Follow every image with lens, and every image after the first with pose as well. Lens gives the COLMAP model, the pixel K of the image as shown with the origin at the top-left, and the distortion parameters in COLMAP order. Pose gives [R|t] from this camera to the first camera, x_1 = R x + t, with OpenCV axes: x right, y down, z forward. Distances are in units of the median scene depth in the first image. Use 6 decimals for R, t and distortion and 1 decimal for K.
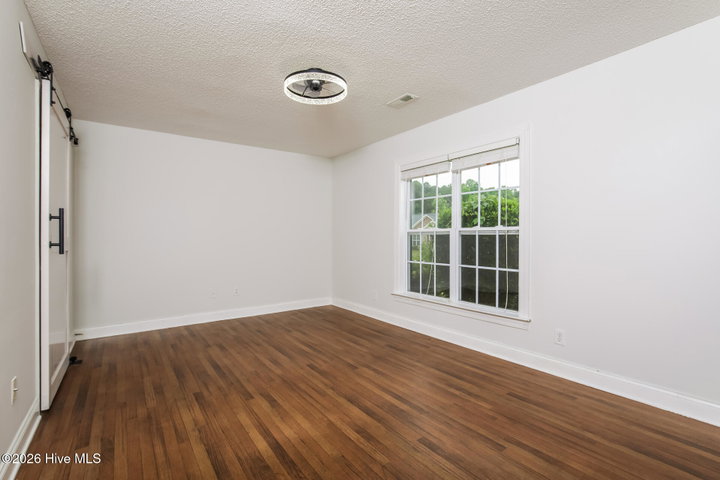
lens RADIAL K [[337.8, 0, 360.0], [0, 337.8, 240.0], [0, 0, 1]] dist [-0.012584, 0.000517]
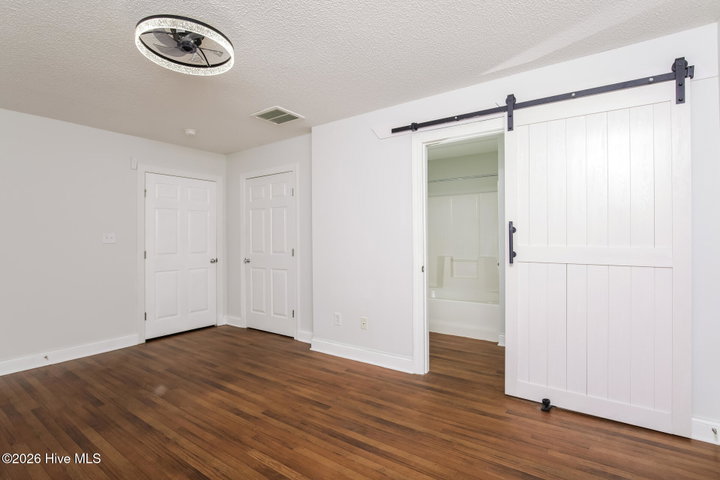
lens RADIAL K [[337.8, 0, 360.0], [0, 337.8, 240.0], [0, 0, 1]] dist [-0.012584, 0.000517]
pose [[-0.942892, 0.014299, -0.332791, -0.234239], [0.009083, 0.999810, 0.017225, -0.034124], [0.332974, 0.013219, -0.942843, 1.750862]]
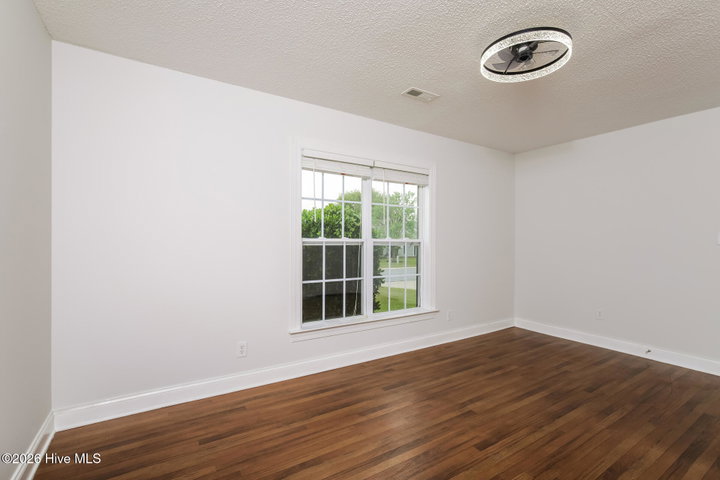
lens RADIAL K [[331.8, 0, 357.4], [0, 331.8, 246.3], [0, 0, 1]] dist [-0.011005, 0.000562]
pose [[0.056031, -0.005151, 0.998416, -0.874184], [0.010357, 0.999936, 0.004578, -0.024804], [-0.998375, 0.010084, 0.056081, 1.310167]]
